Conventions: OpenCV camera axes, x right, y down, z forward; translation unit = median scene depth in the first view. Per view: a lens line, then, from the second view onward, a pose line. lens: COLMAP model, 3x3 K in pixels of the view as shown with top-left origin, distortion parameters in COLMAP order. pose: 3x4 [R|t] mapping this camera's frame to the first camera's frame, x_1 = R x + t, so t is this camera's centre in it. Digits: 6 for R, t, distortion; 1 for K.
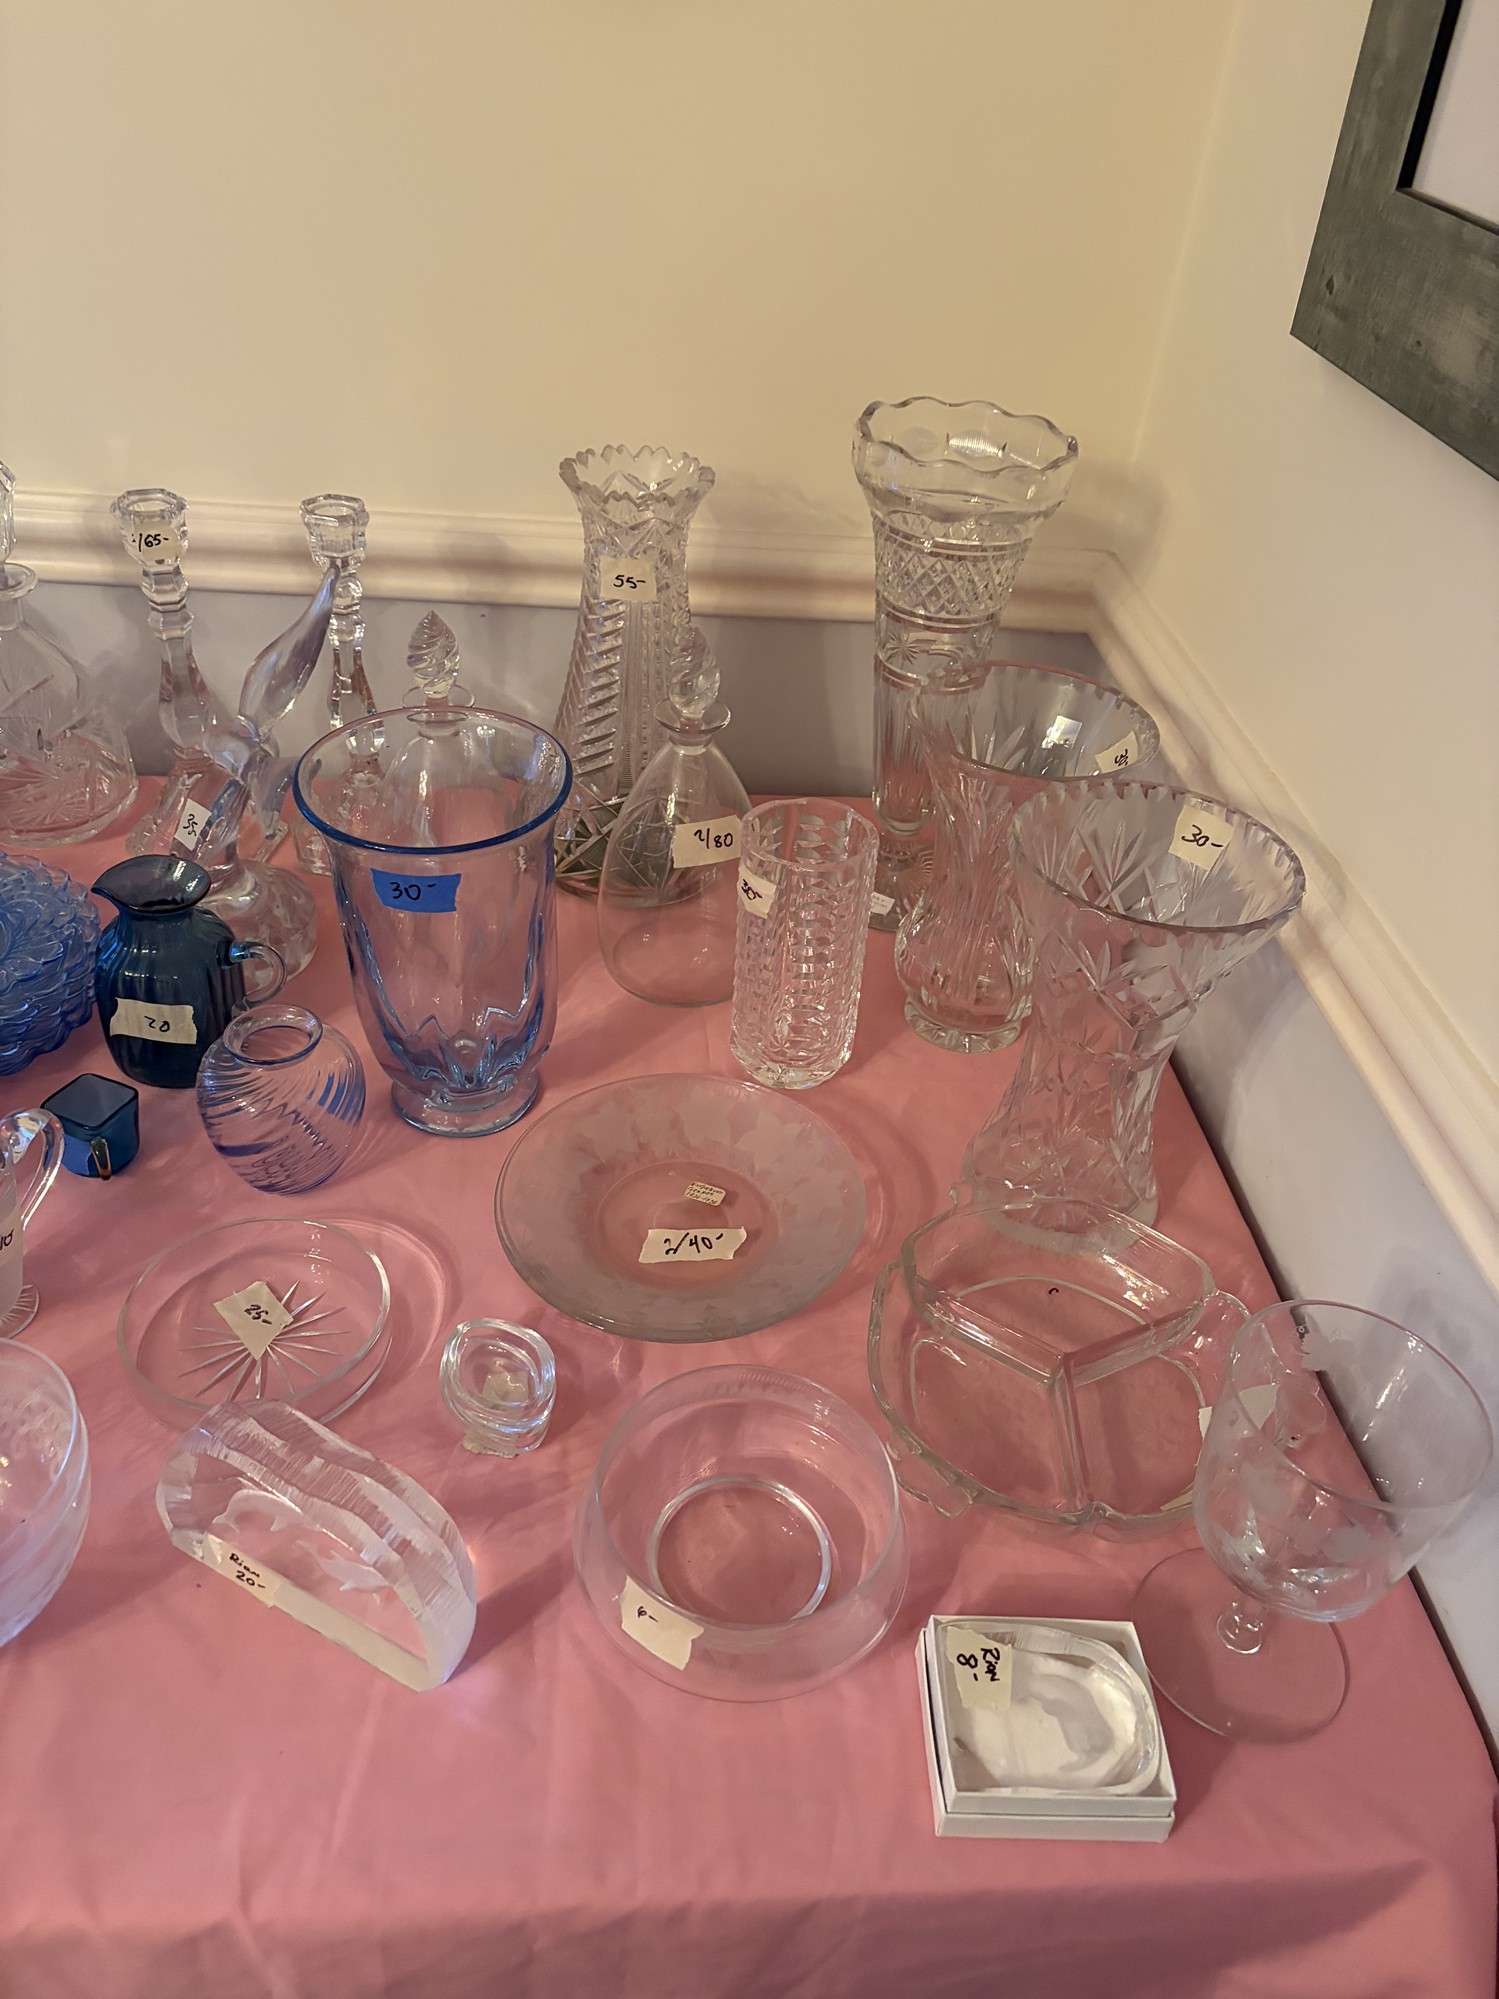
lens RADIAL K [[1486.5, 0, 749.5], [0, 1486.5, 999.5], [0, 0, 1]] dist [0.063688, -0.084254]
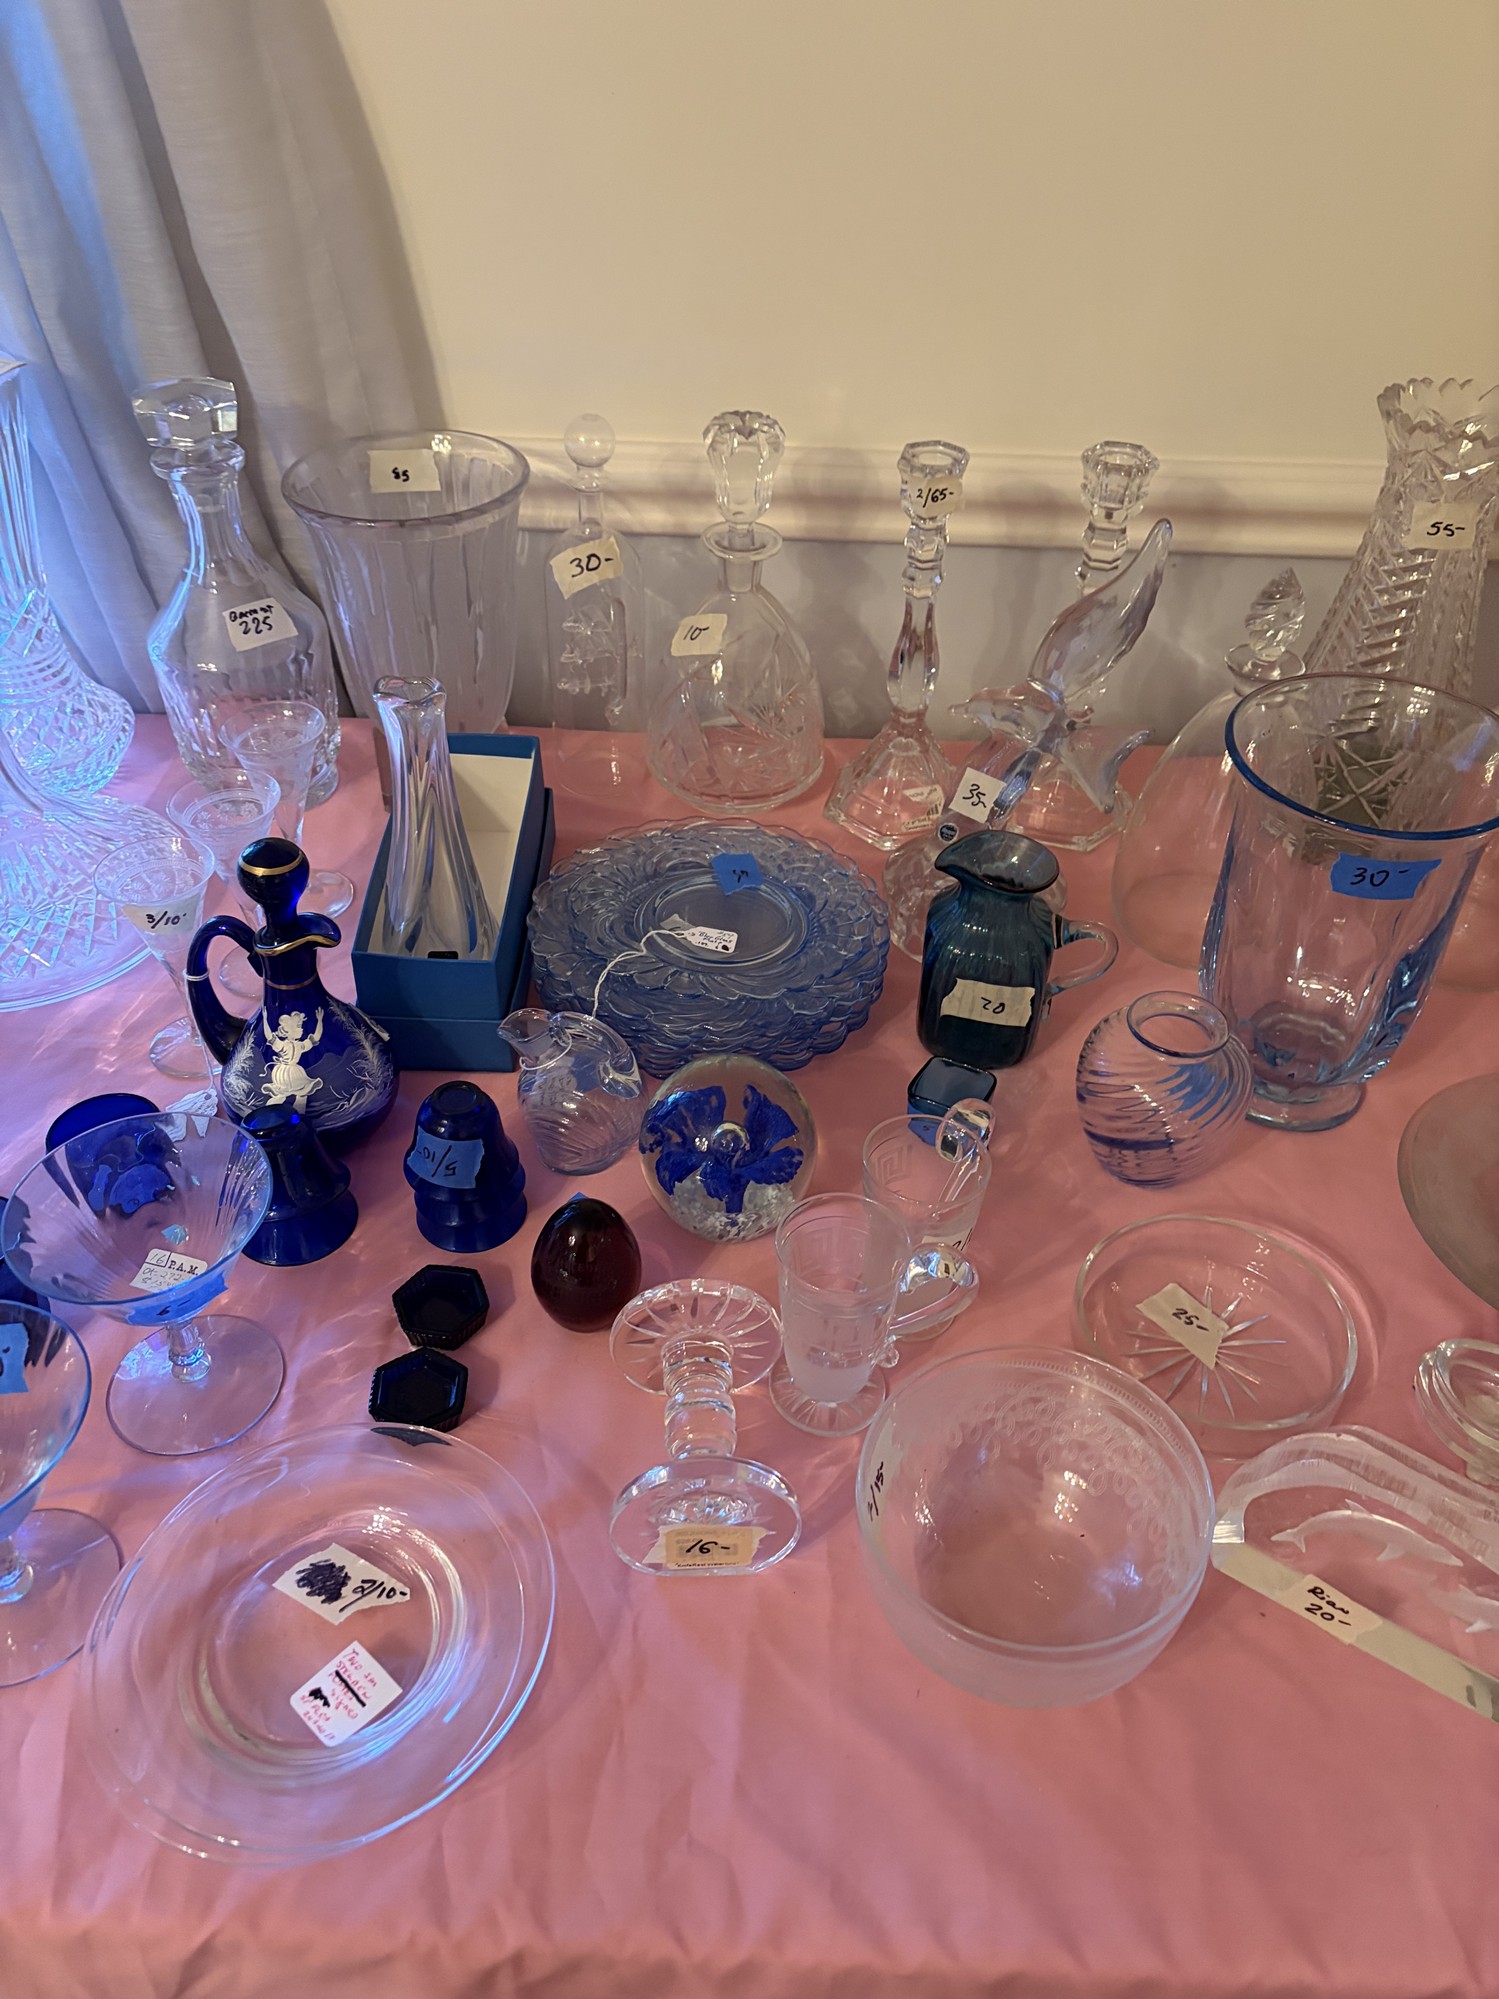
lens RADIAL K [[1486.5, 0, 749.5], [0, 1486.5, 999.5], [0, 0, 1]] dist [0.063688, -0.084254]
pose [[0.994628, 0.021772, -0.101197, -0.451677], [-0.017292, 0.998840, 0.044940, -0.027857], [0.102058, -0.042948, 0.993851, 0.027695]]
